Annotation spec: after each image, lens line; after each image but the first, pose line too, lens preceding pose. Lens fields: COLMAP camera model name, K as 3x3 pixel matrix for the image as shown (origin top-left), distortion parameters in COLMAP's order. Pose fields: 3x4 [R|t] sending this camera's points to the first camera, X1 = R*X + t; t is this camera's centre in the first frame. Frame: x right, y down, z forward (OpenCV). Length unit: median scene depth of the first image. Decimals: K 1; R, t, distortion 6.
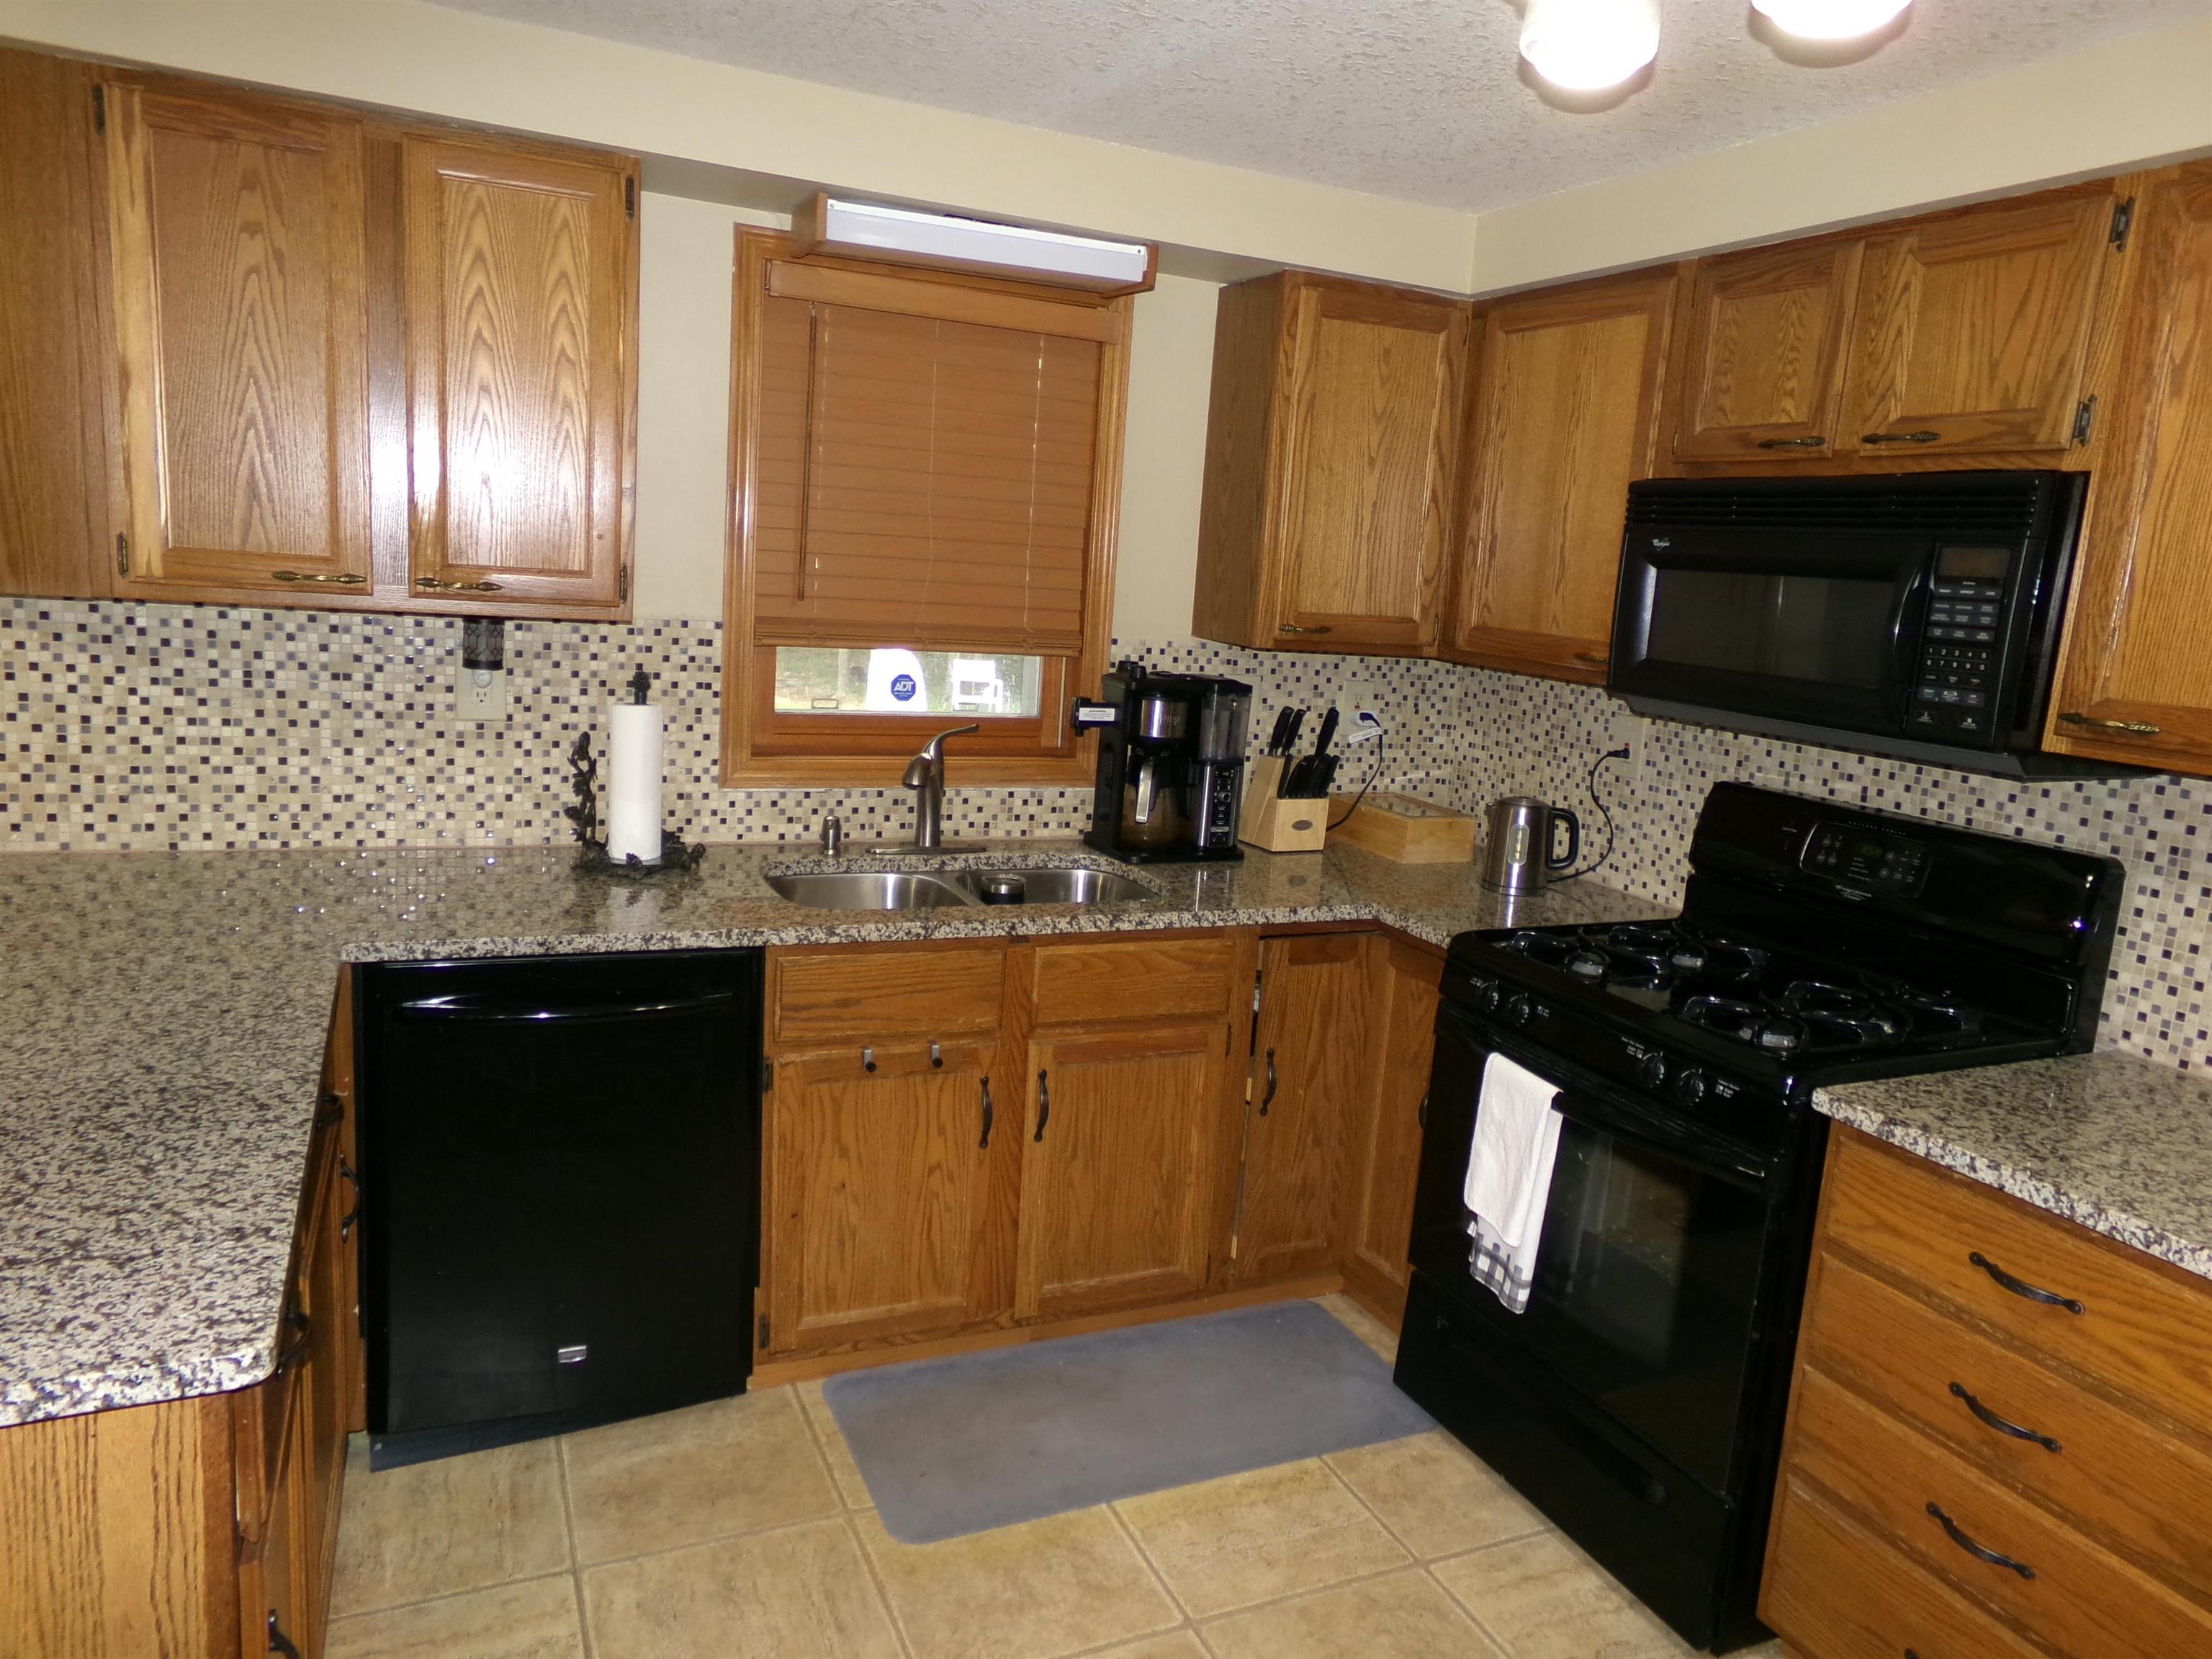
lens RADIAL K [[1518.2, 0, 1112.3], [0, 1518.2, 836.8], [0, 0, 1]] dist [-0.011538, 0.030658]
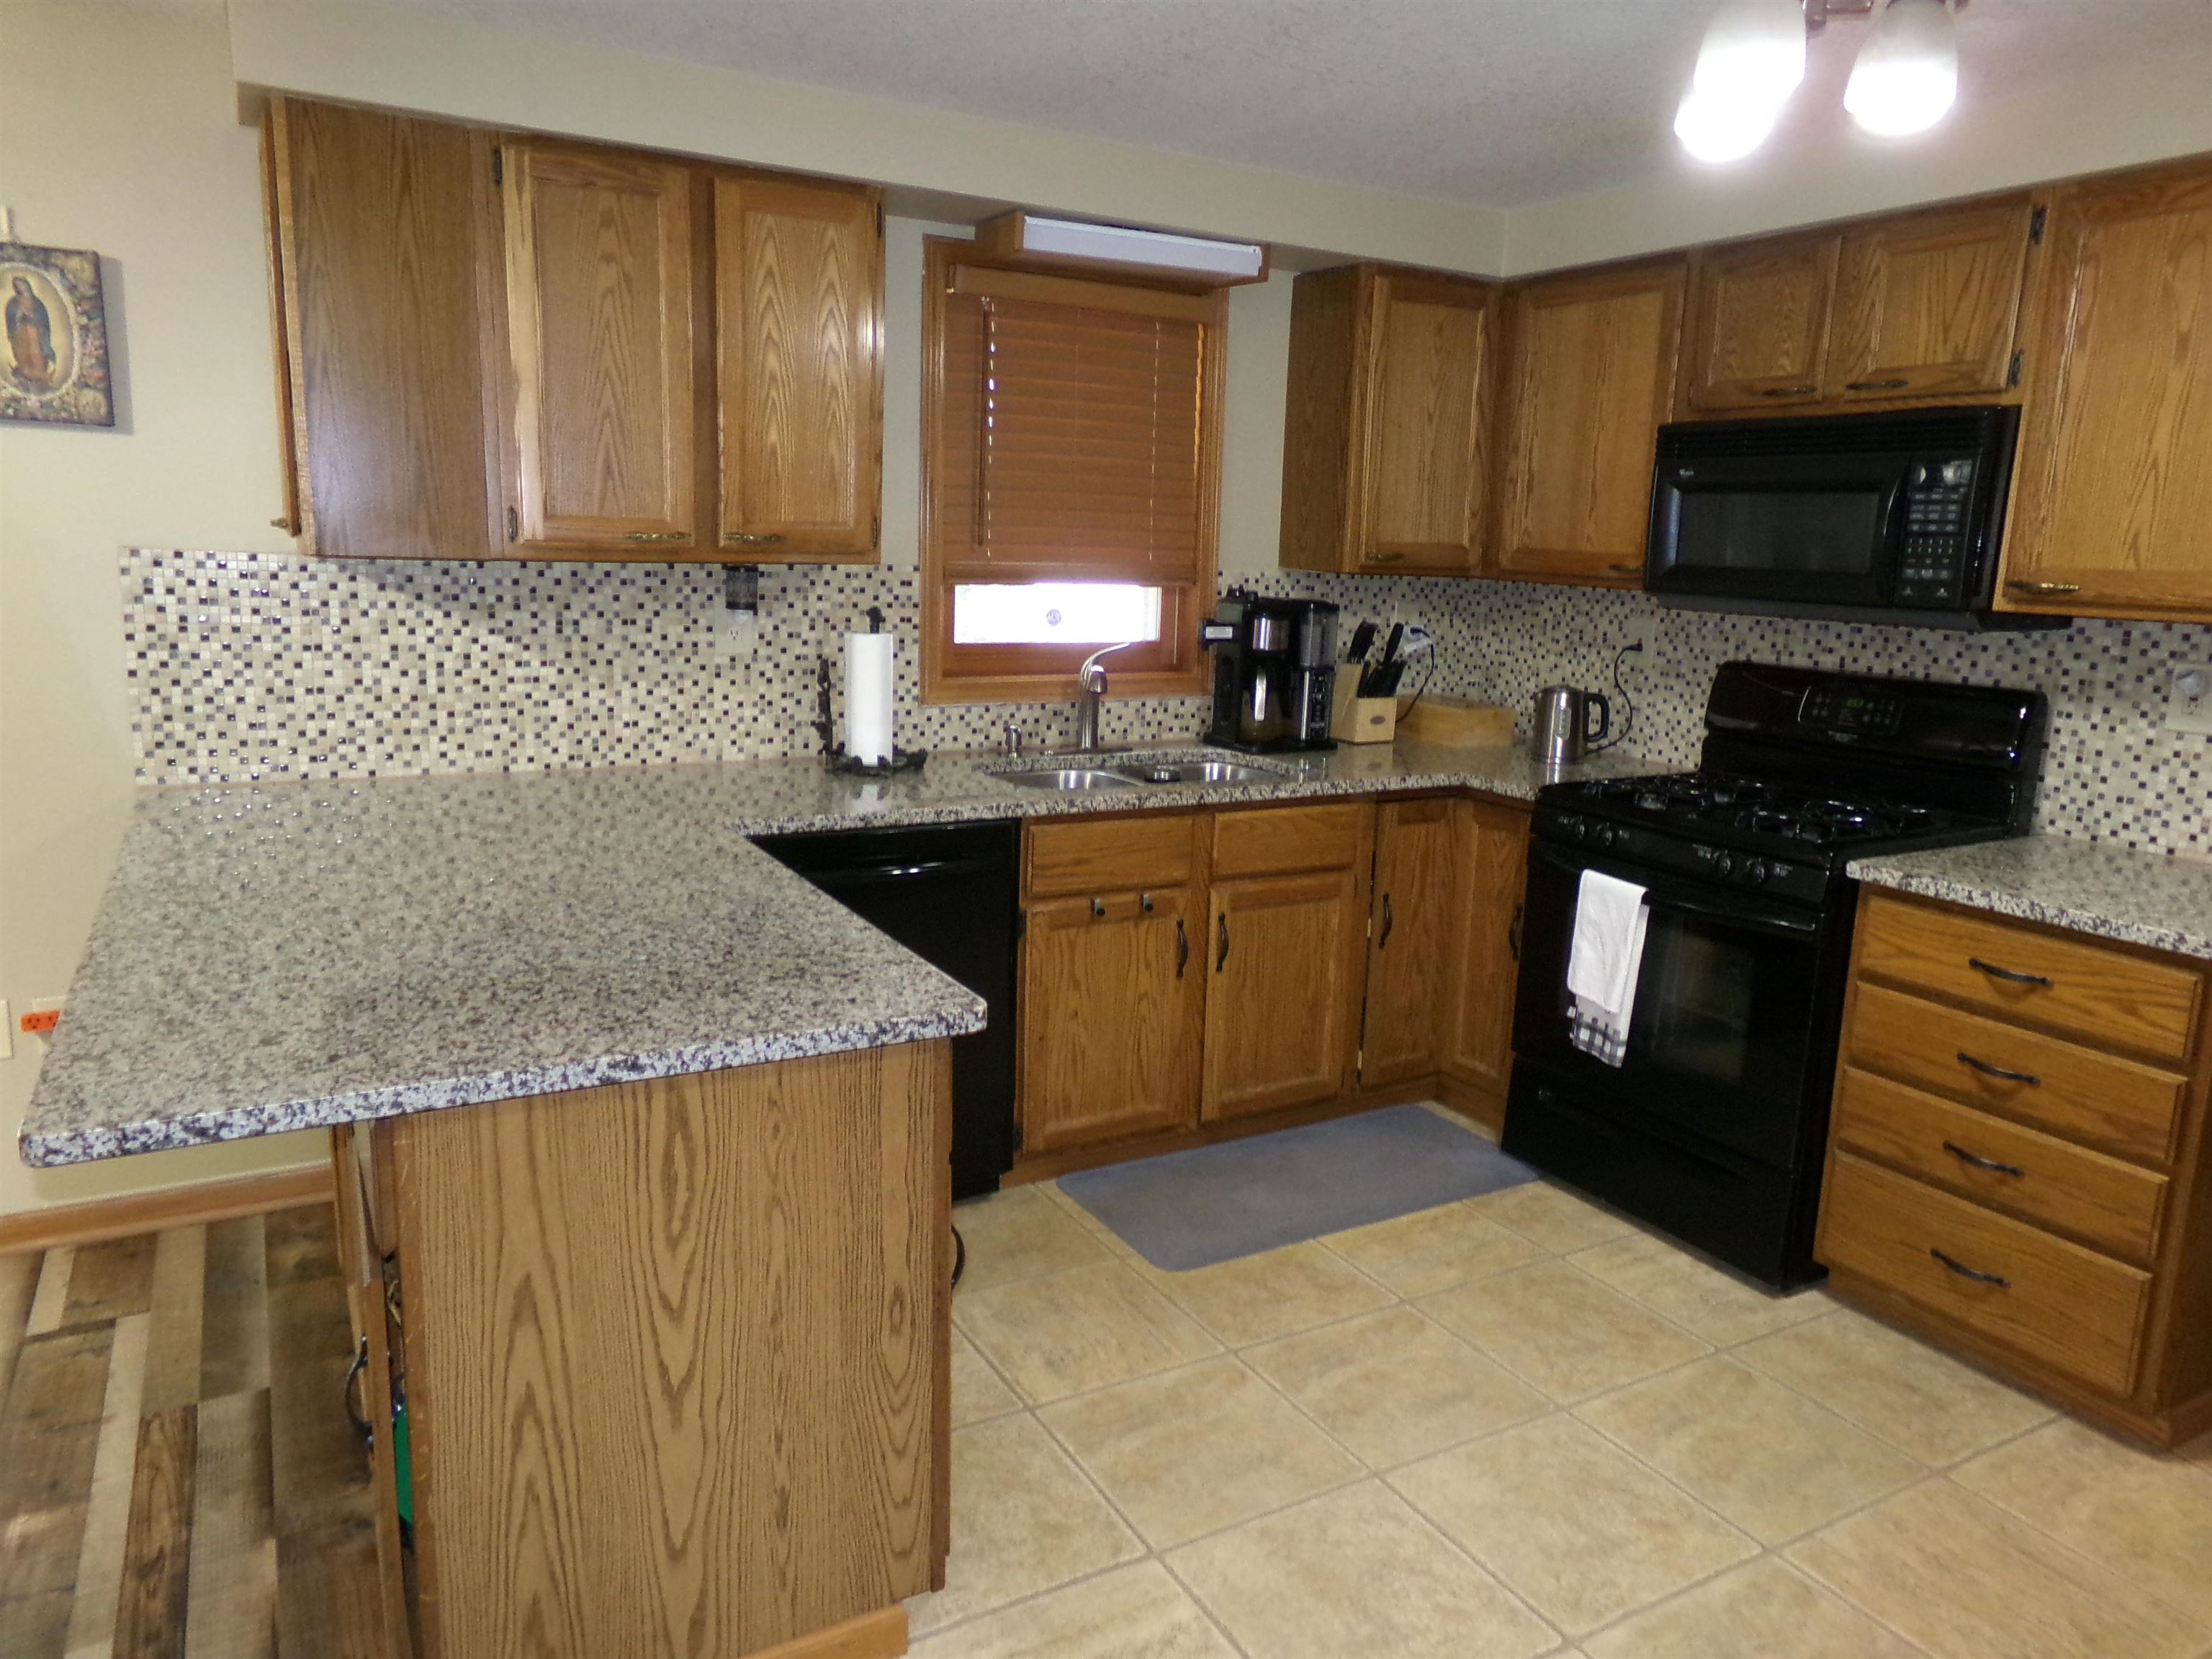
lens RADIAL K [[1518.2, 0, 1121.9], [0, 1518.2, 829.0], [0, 0, 1]] dist [-0.011538, 0.030658]
pose [[0.995081, -0.054542, 0.082703, -0.231547], [0.053111, 0.998400, 0.019401, 0.056638], [-0.083629, -0.014913, 0.996385, -0.239311]]
